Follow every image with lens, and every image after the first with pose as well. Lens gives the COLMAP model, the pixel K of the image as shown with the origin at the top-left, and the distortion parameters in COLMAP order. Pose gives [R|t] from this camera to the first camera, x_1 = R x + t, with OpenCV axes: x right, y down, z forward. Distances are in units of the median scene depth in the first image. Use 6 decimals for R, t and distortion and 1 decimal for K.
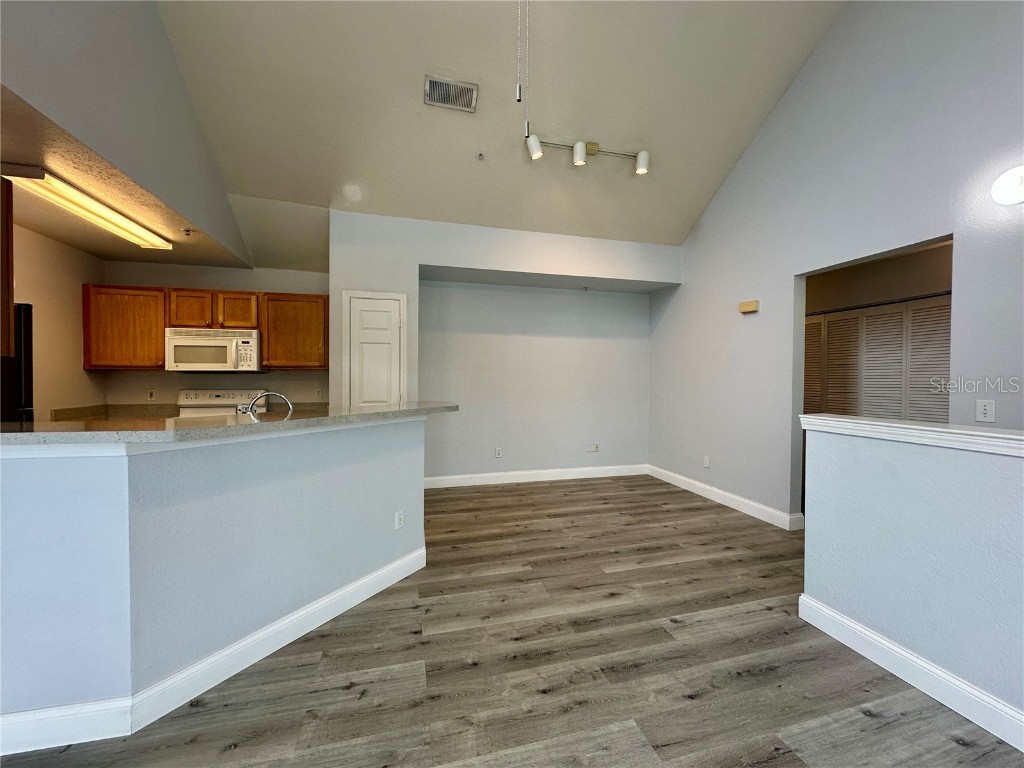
lens RADIAL K [[408.0, 0, 512.0], [0, 408.0, 384.0], [0, 0, 1]] dist [-0.000676, -0.000011]
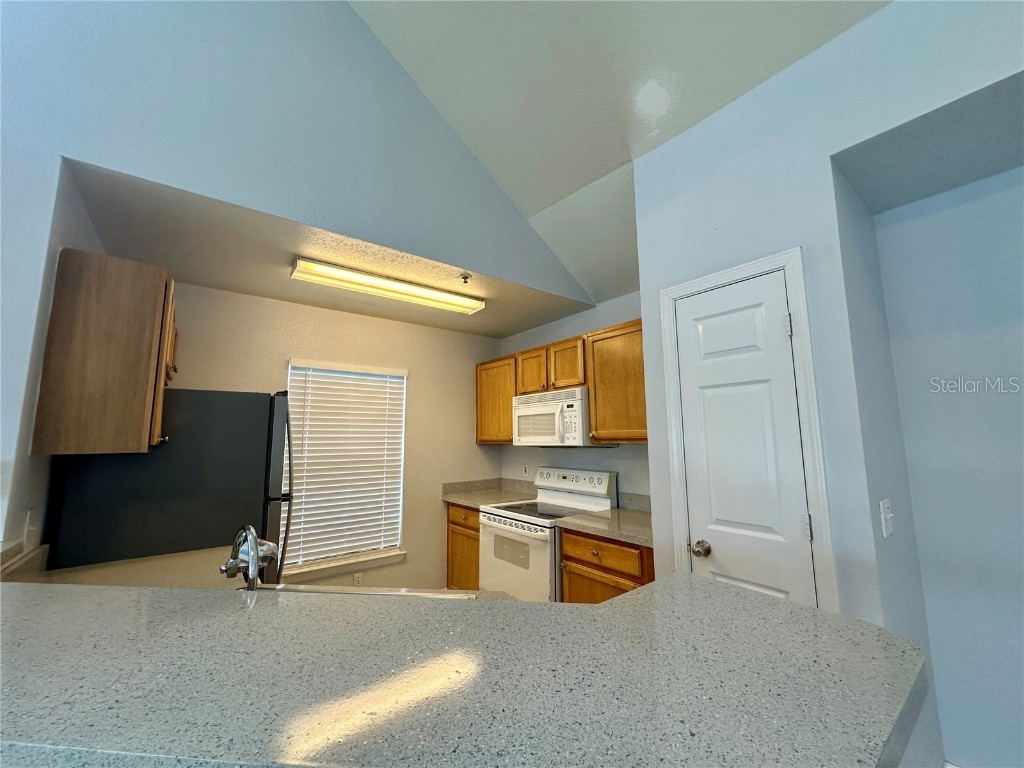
lens RADIAL K [[408.0, 0, 512.0], [0, 408.0, 384.0], [0, 0, 1]] dist [-0.000676, -0.000011]
pose [[0.389670, -0.126711, -0.912196, -0.032812], [0.000367, 0.990511, -0.137433, -0.042740], [0.920955, 0.053219, 0.386019, 0.644124]]
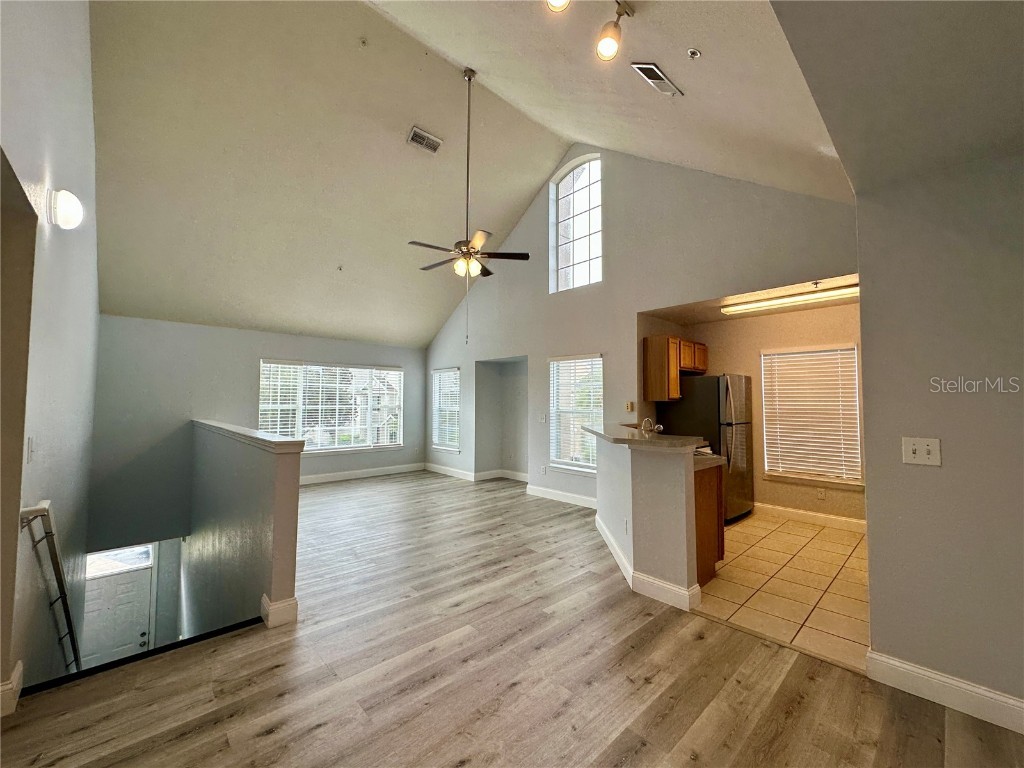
lens RADIAL K [[408.0, 0, 512.0], [0, 408.0, 384.0], [0, 0, 1]] dist [-0.000676, -0.000011]
pose [[-0.882643, -0.029654, -0.469108, 0.419074], [-0.013364, 0.999188, -0.038019, -0.028235], [0.469855, -0.027288, -0.882322, 1.326635]]
